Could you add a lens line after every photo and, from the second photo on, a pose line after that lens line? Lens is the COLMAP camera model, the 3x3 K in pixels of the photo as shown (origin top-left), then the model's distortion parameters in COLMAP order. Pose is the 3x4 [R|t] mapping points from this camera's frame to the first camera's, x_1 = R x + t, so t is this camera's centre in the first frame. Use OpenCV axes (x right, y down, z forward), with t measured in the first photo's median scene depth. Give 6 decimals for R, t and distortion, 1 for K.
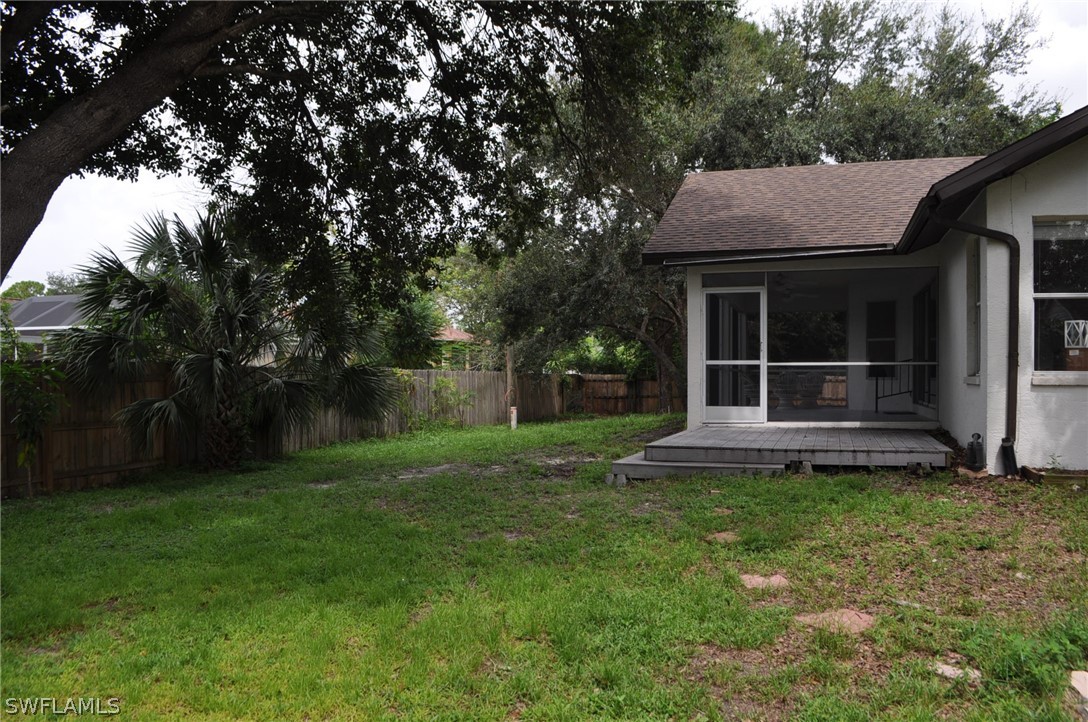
lens RADIAL K [[853.6, 0, 545.1], [0, 853.6, 380.2], [0, 0, 1]] dist [-0.082417, 0.004225]
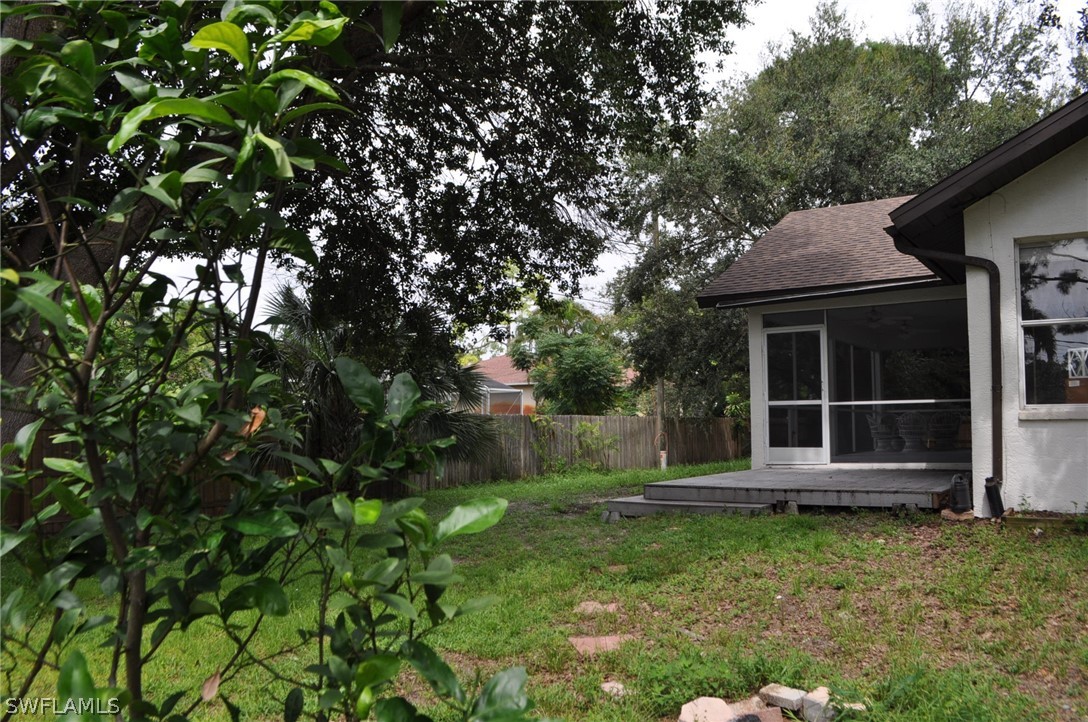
lens RADIAL K [[858.3, 0, 548.4], [0, 858.3, 380.7], [0, 0, 1]] dist [-0.071294, 0.002161]
pose [[0.961524, -0.024759, -0.273605, 0.235114], [0.010041, 0.998433, -0.055061, 0.005684], [0.274539, 0.050195, 0.960265, -0.028730]]
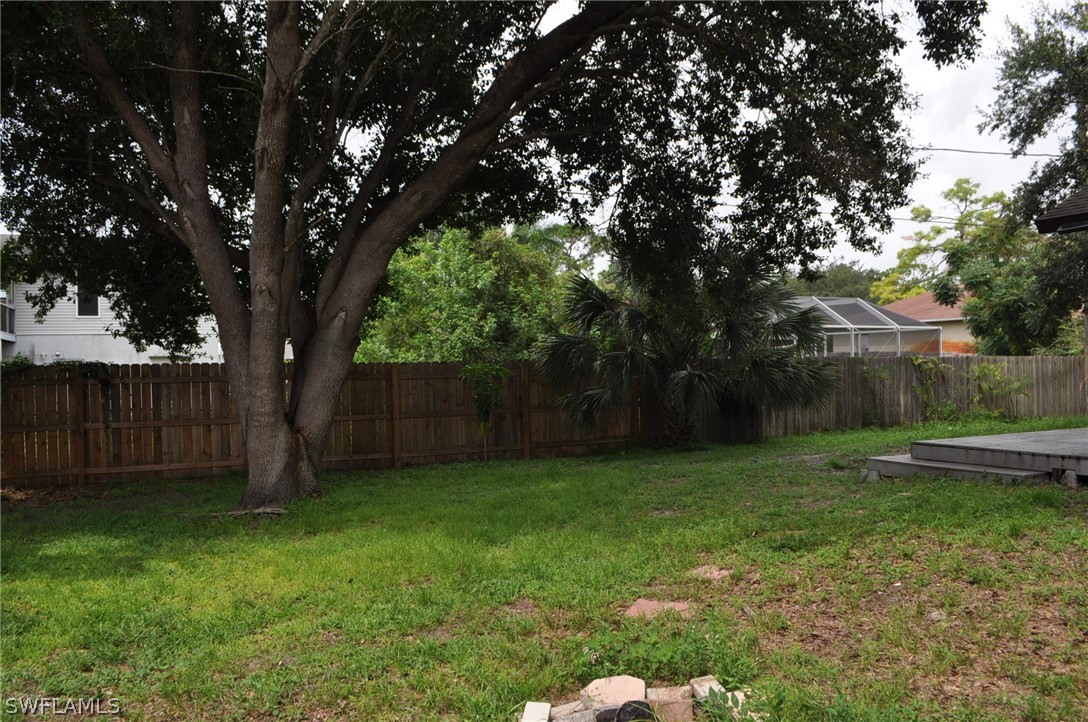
lens RADIAL K [[853.6, 0, 545.1], [0, 853.6, 380.2], [0, 0, 1]] dist [-0.082417, 0.004225]
pose [[0.680500, -0.001435, -0.732746, 0.412724], [0.014087, 0.999839, 0.011125, -0.004818], [0.732612, -0.017893, 0.680411, 0.072060]]
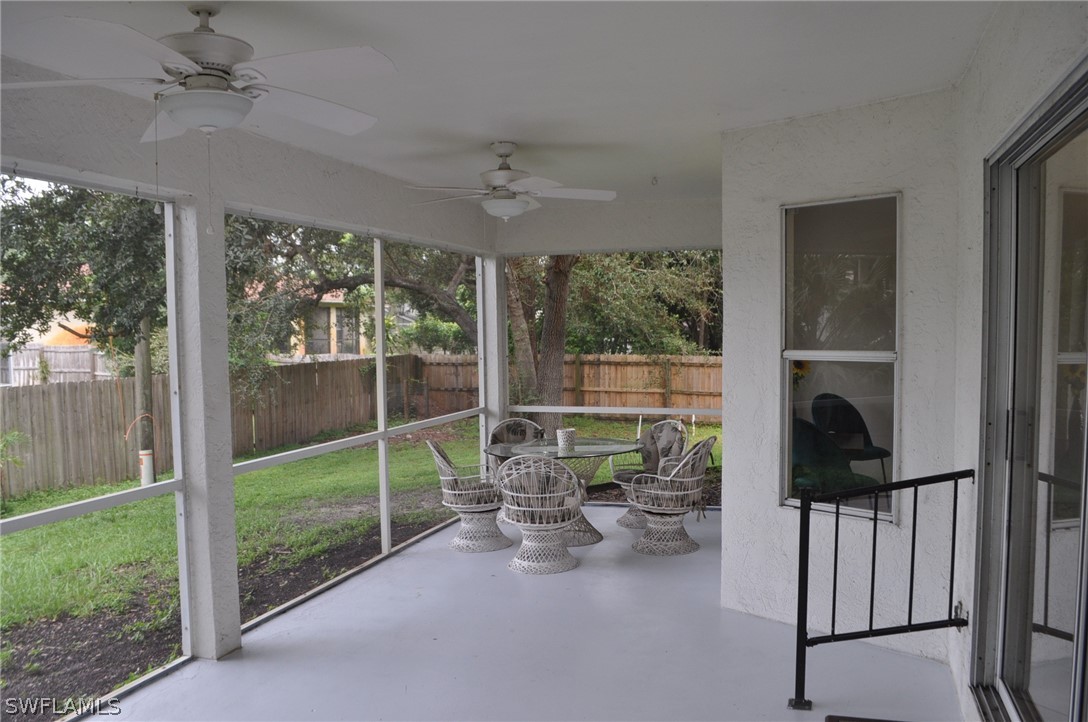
lens RADIAL K [[853.6, 0, 545.1], [0, 853.6, 380.2], [0, 0, 1]] dist [-0.082417, 0.004225]
pose [[0.999811, -0.015582, -0.011626, 0.442653], [0.016278, 0.997922, 0.062343, -0.080140], [0.010631, -0.062521, 0.997987, 1.053407]]
